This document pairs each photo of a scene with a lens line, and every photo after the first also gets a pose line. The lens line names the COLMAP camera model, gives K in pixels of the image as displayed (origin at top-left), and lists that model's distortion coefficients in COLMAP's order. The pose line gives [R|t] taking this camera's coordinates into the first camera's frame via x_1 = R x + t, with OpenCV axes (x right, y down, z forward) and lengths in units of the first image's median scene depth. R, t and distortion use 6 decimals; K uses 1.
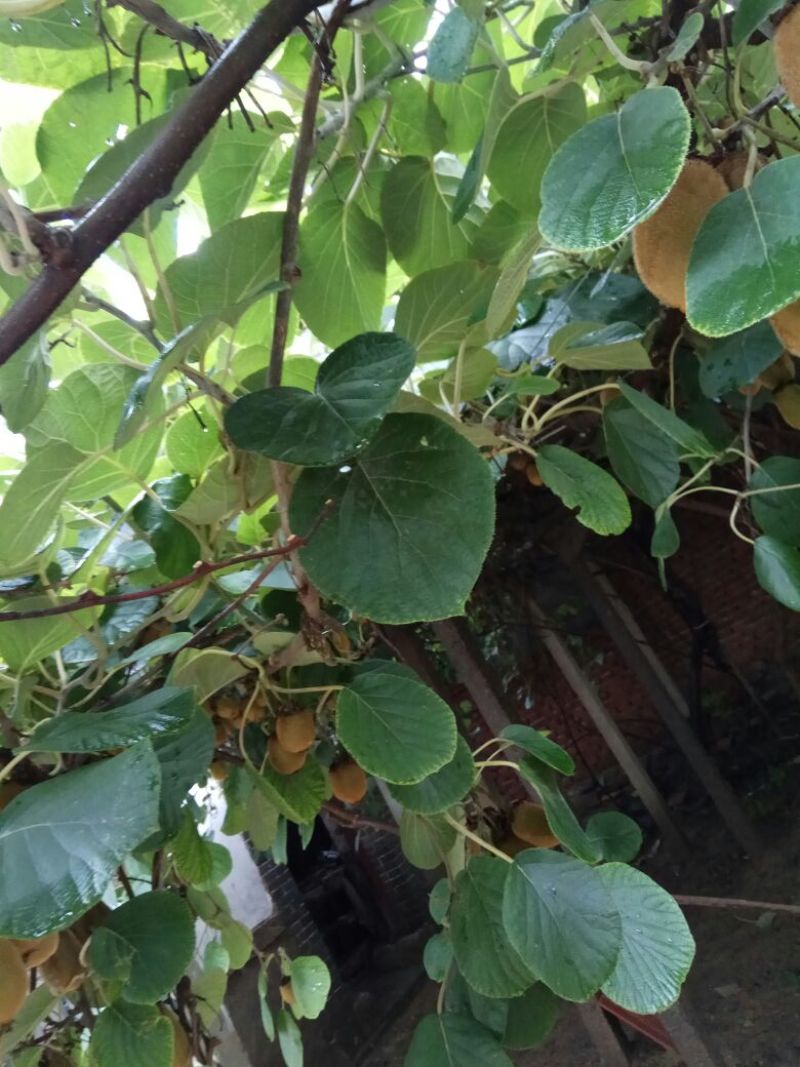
lens RADIAL K [[838.3, 0, 400.0], [0, 838.3, 533.5], [0, 0, 1]] dist [0.142242, -0.215777]
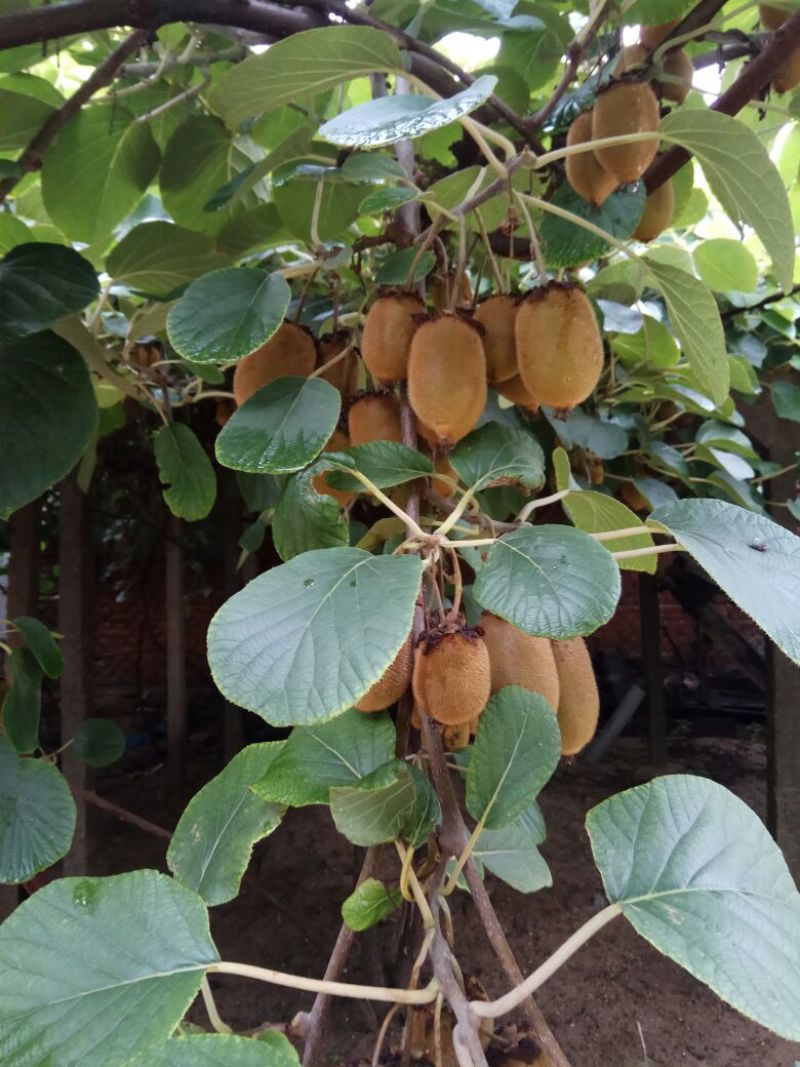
lens RADIAL K [[838.3, 0, 400.0], [0, 838.3, 533.5], [0, 0, 1]] dist [0.142242, -0.215777]
pose [[0.787742, 0.490617, 0.372502, 0.055733], [-0.519510, 0.854061, -0.026247, -0.102614], [-0.331016, -0.172843, 0.927660, -0.195804]]
